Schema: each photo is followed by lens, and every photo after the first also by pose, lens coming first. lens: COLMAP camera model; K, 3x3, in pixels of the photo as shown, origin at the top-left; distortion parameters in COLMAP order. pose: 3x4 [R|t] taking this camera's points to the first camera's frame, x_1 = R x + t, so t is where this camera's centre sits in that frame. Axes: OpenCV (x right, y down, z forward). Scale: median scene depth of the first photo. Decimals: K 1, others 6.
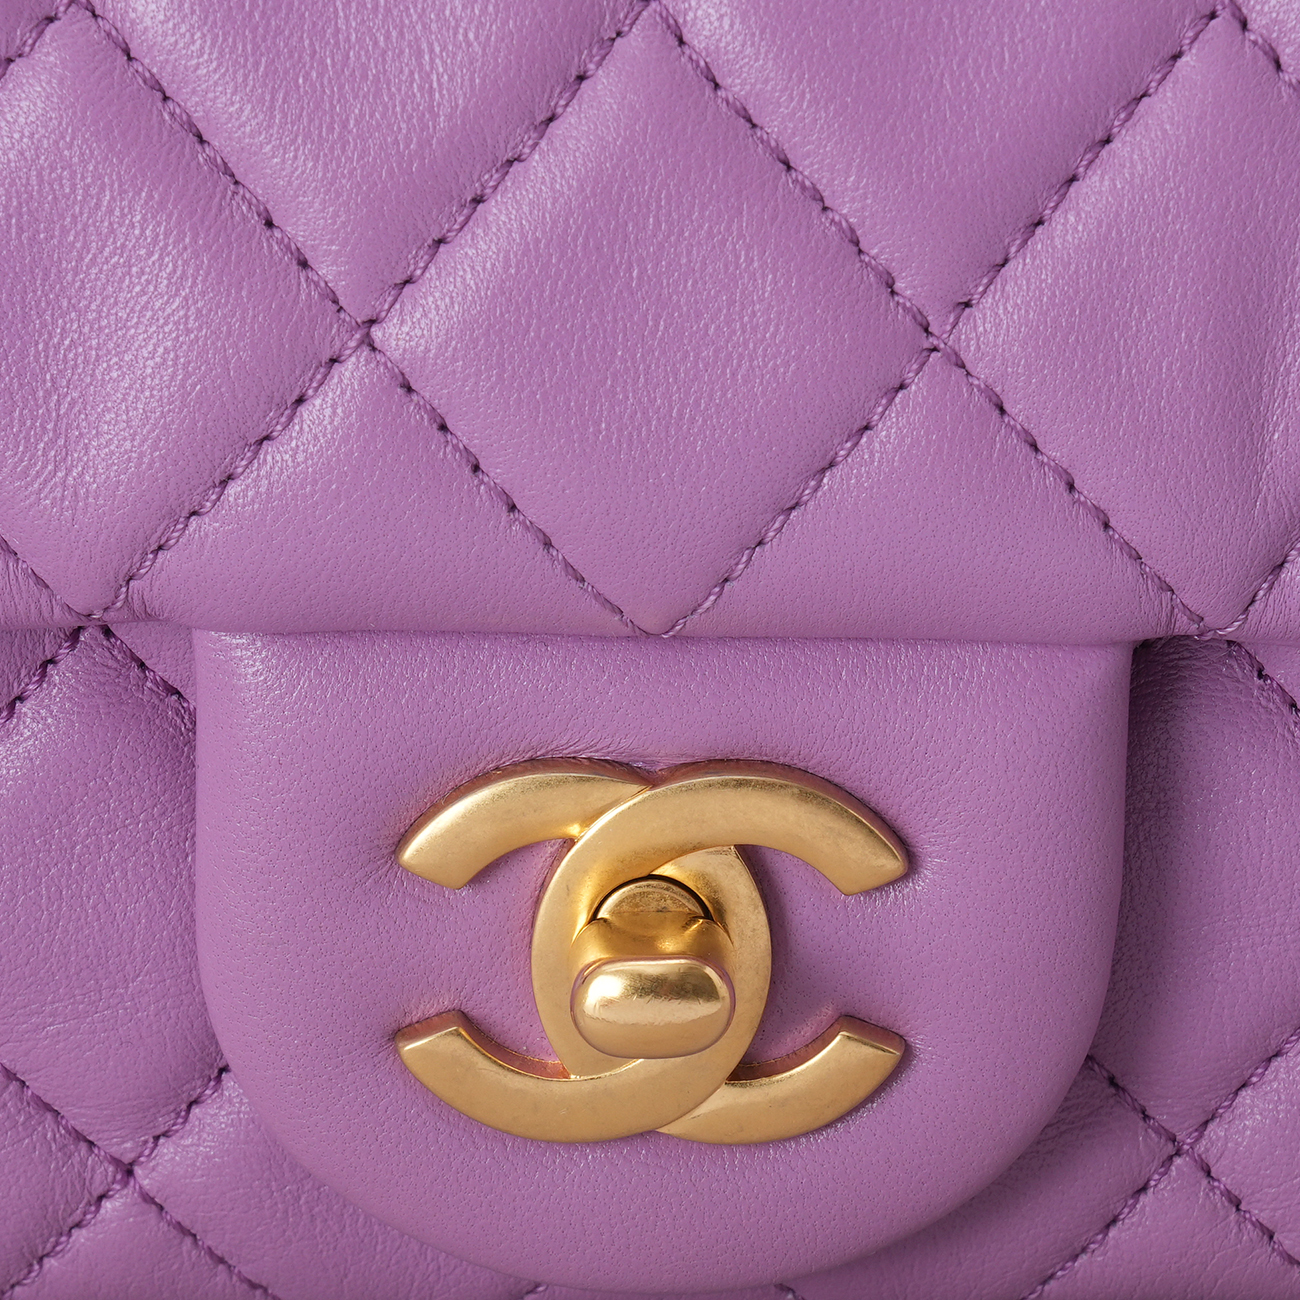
lens RADIAL K [[7120.5, 0, 650.0], [0, 7120.5, 650.0], [0, 0, 1]] dist [0.206583, 10.924293]
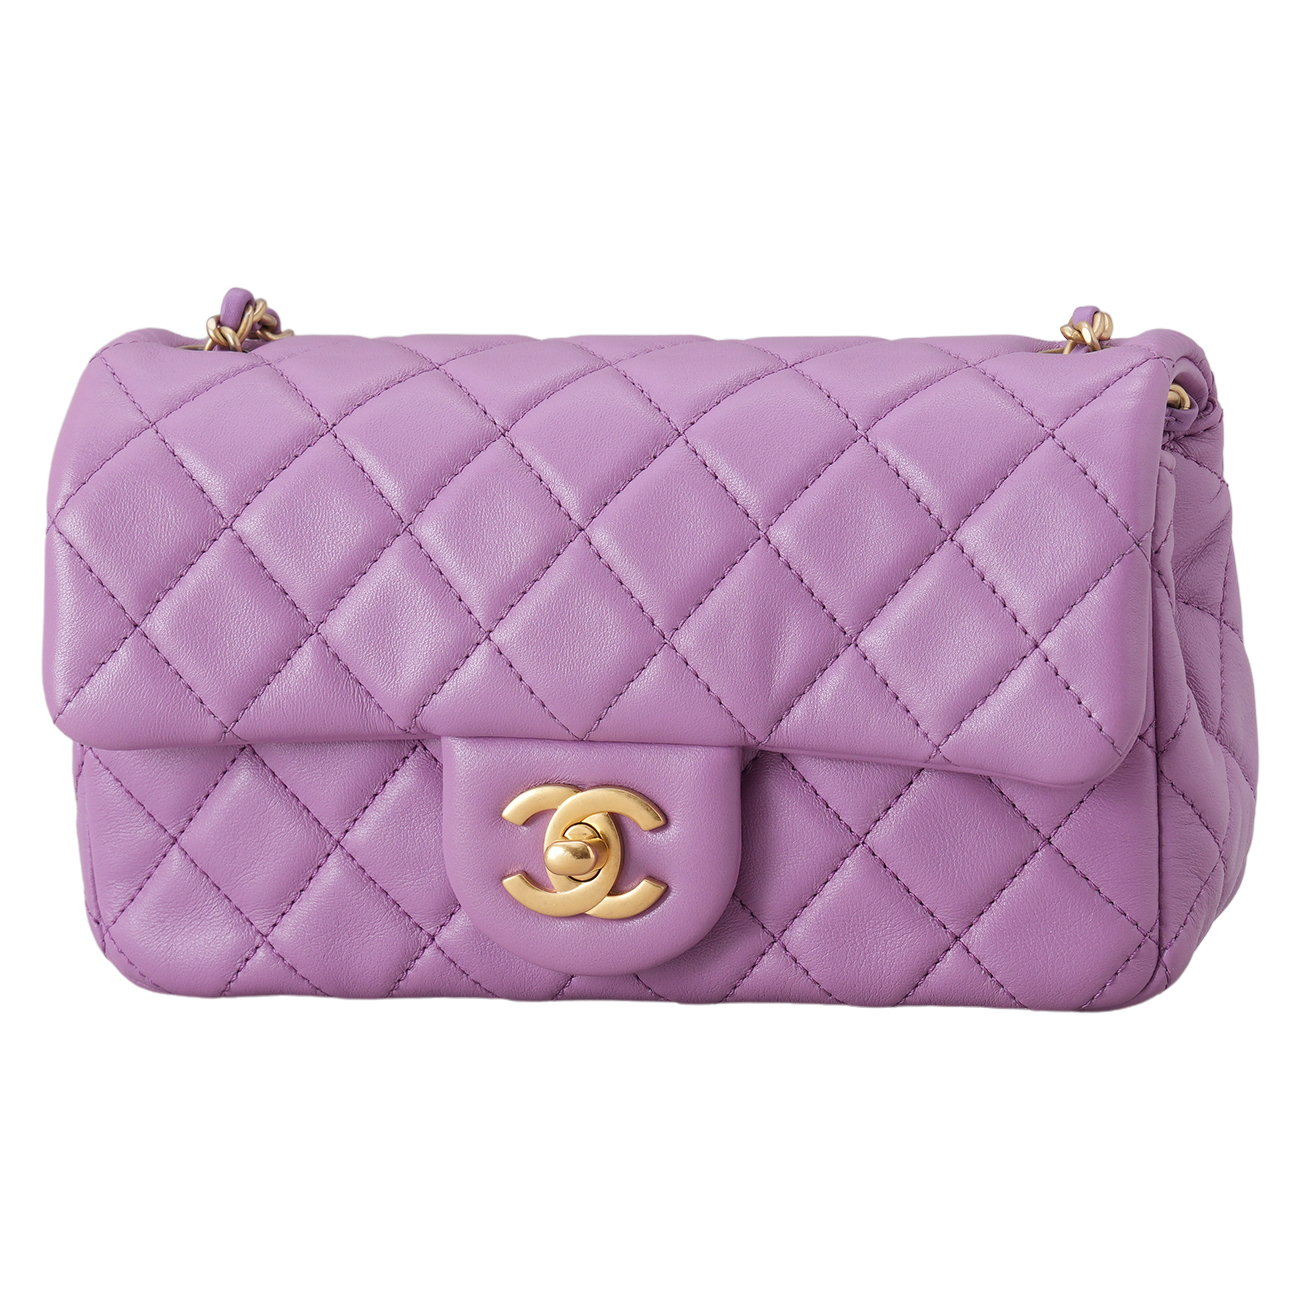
lens RADIAL K [[5128.4, 0, 603.8], [0, 5128.4, 651.0], [0, 0, 1]] dist [0.166534, 1.371201]
pose [[0.963026, 0.015440, -0.268966, 0.594161], [-0.068990, 0.979200, -0.190806, 0.375308], [0.260425, 0.202307, 0.944061, -1.065282]]
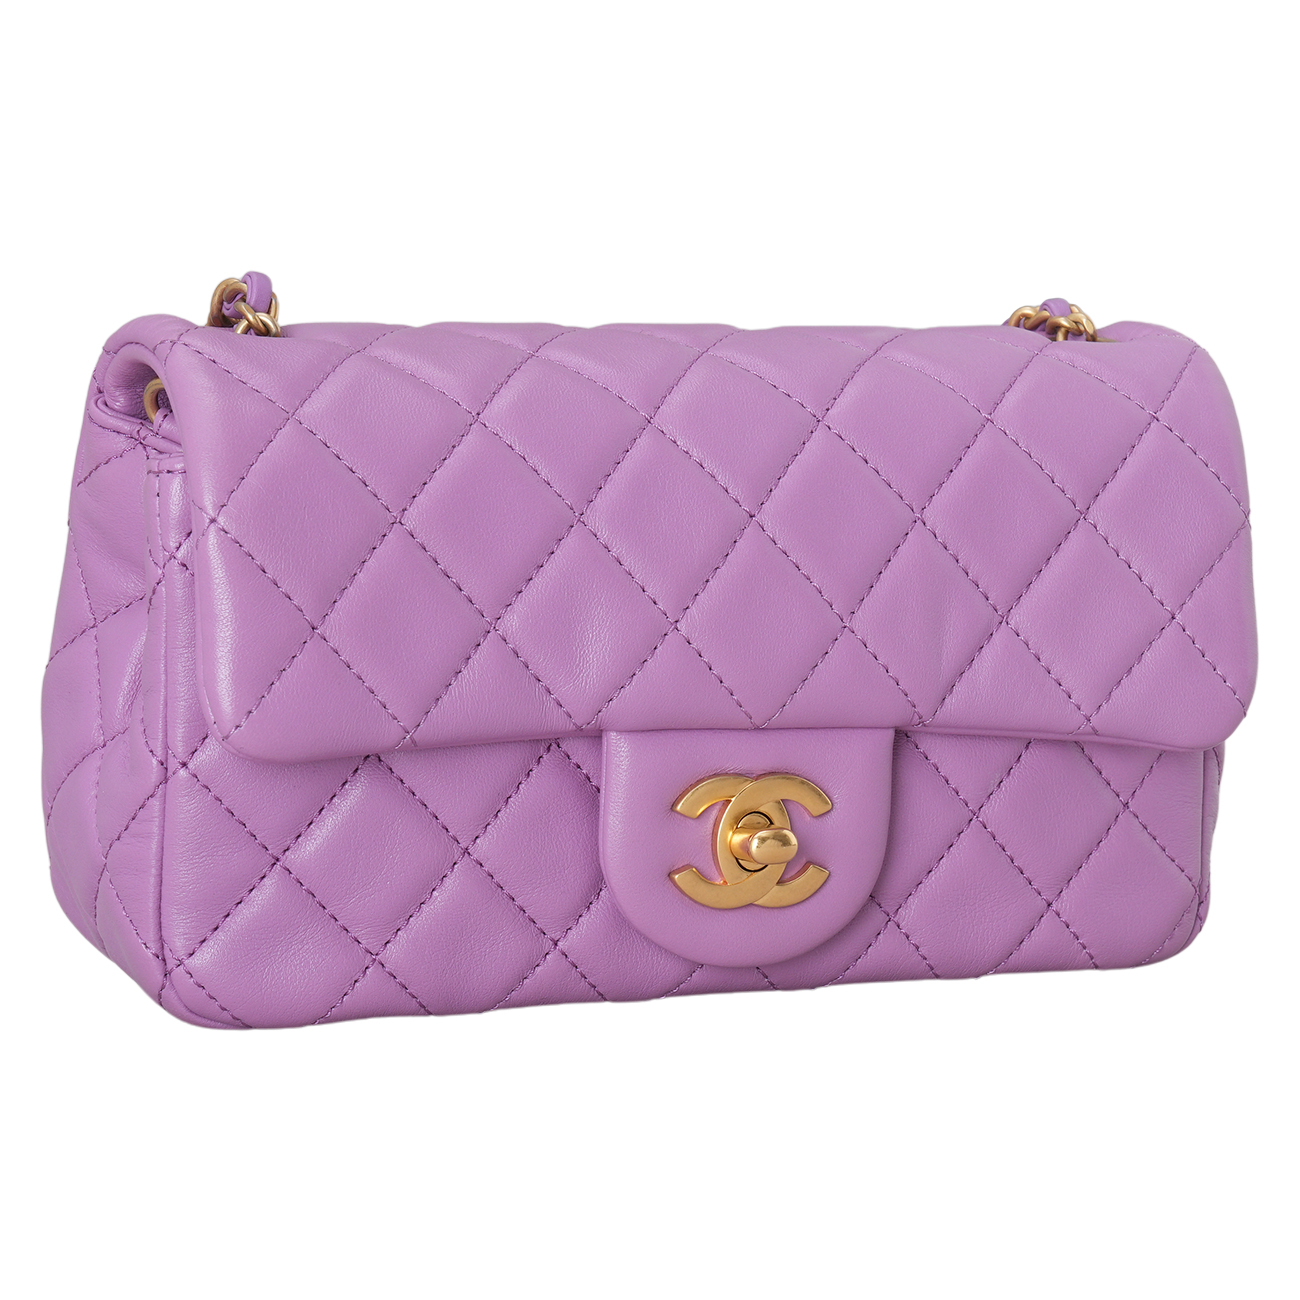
lens RADIAL K [[5128.4, 0, 603.8], [0, 5128.4, 651.0], [0, 0, 1]] dist [0.166534, 1.371201]
pose [[0.925728, -0.020922, 0.377610, -0.872788], [0.101439, 0.975618, -0.194627, 0.379504], [-0.364331, 0.218476, 0.905279, -0.943595]]
